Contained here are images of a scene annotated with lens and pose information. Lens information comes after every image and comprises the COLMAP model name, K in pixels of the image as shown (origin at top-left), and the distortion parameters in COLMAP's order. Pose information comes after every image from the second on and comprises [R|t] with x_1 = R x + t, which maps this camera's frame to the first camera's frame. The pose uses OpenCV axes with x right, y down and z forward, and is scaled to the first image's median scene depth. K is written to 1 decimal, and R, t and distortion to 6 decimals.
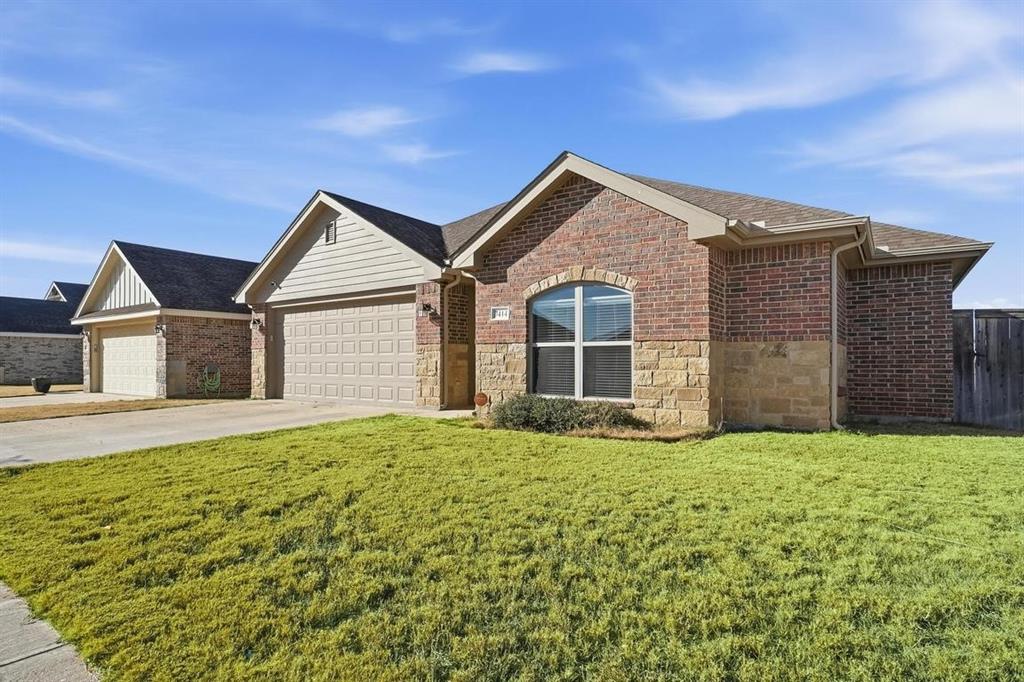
lens RADIAL K [[550.3, 0, 493.7], [0, 550.3, 354.0], [0, 0, 1]] dist [-0.016509, 0.008927]
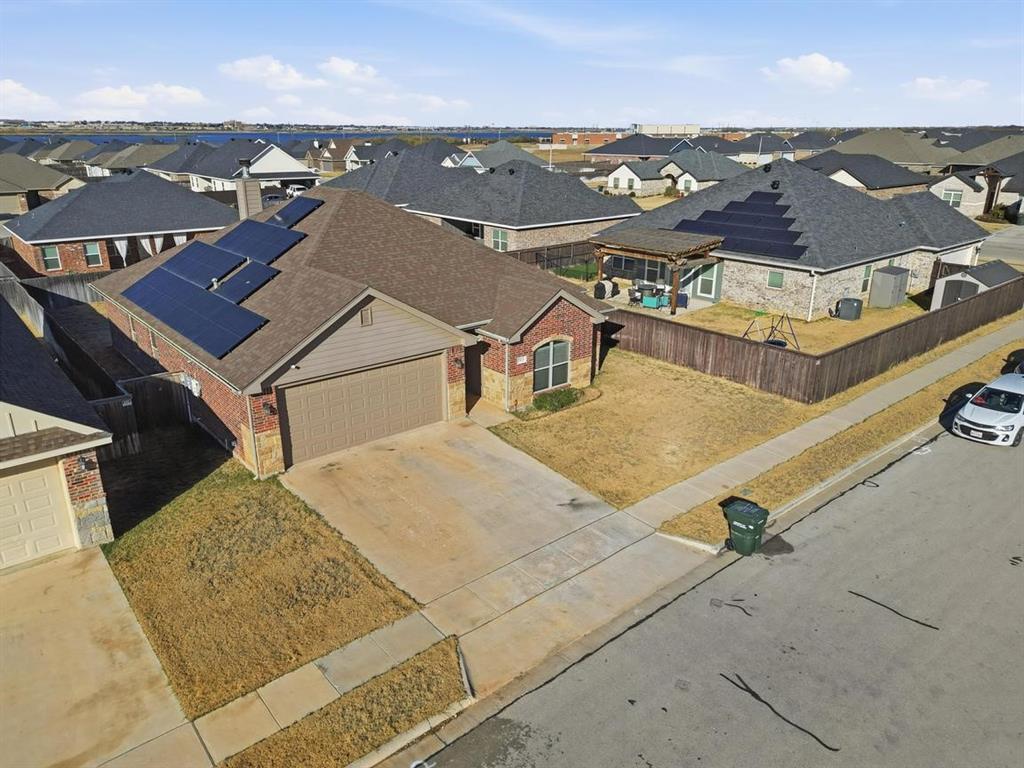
lens RADIAL K [[725.3, 0, 507.9], [0, 725.3, 381.9], [0, 0, 1]] dist [0.063830, -0.011575]
pose [[0.237658, -0.316488, 0.918343, -2.669794], [-0.011974, 0.944404, 0.328568, -0.941985], [-0.971275, -0.089083, 0.220656, 0.491867]]
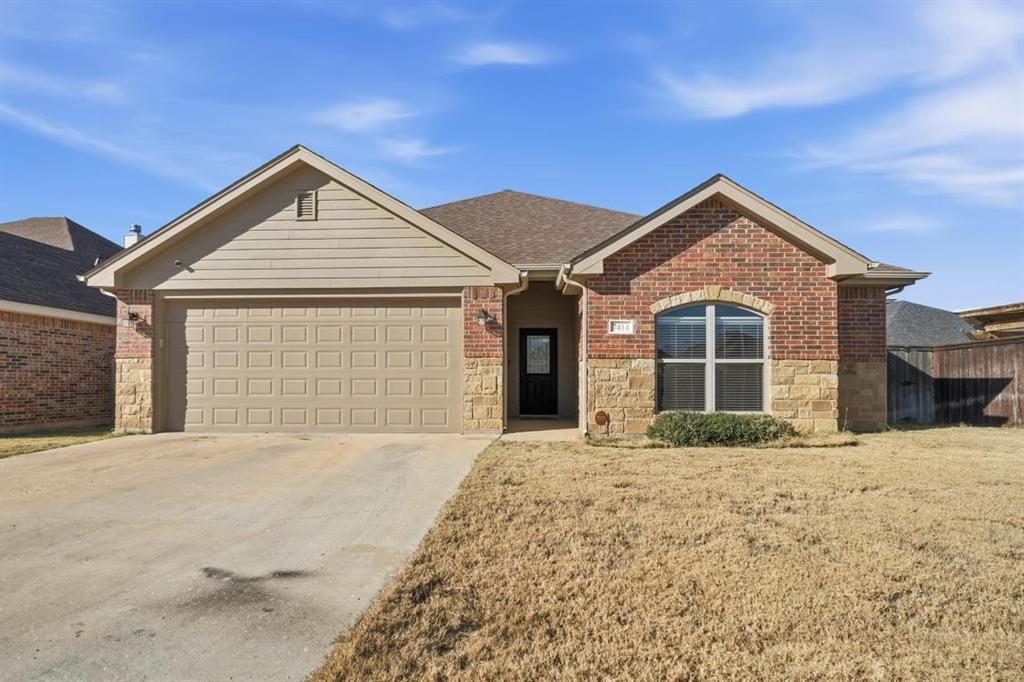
lens RADIAL K [[550.3, 0, 492.0], [0, 550.3, 377.0], [0, 0, 1]] dist [-0.016509, 0.008927]
pose [[0.829459, 0.005802, 0.558537, -0.762392], [-0.009172, 0.999953, 0.003234, 0.012865], [-0.558492, -0.007805, 0.829473, 0.362469]]
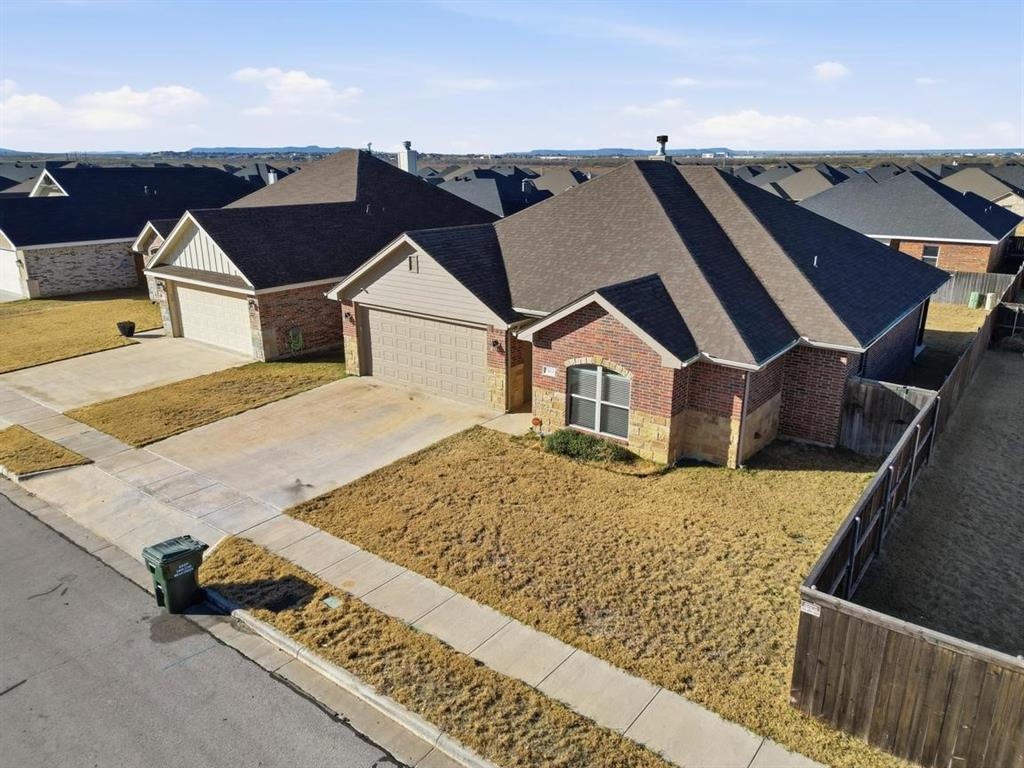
lens RADIAL K [[725.3, 0, 484.2], [0, 725.3, 369.4], [0, 0, 1]] dist [0.063830, -0.011575]
pose [[0.999020, 0.004337, -0.044039, -0.087499], [0.009008, 0.954416, 0.298343, -0.742320], [0.043325, -0.298447, 0.953442, -1.021909]]
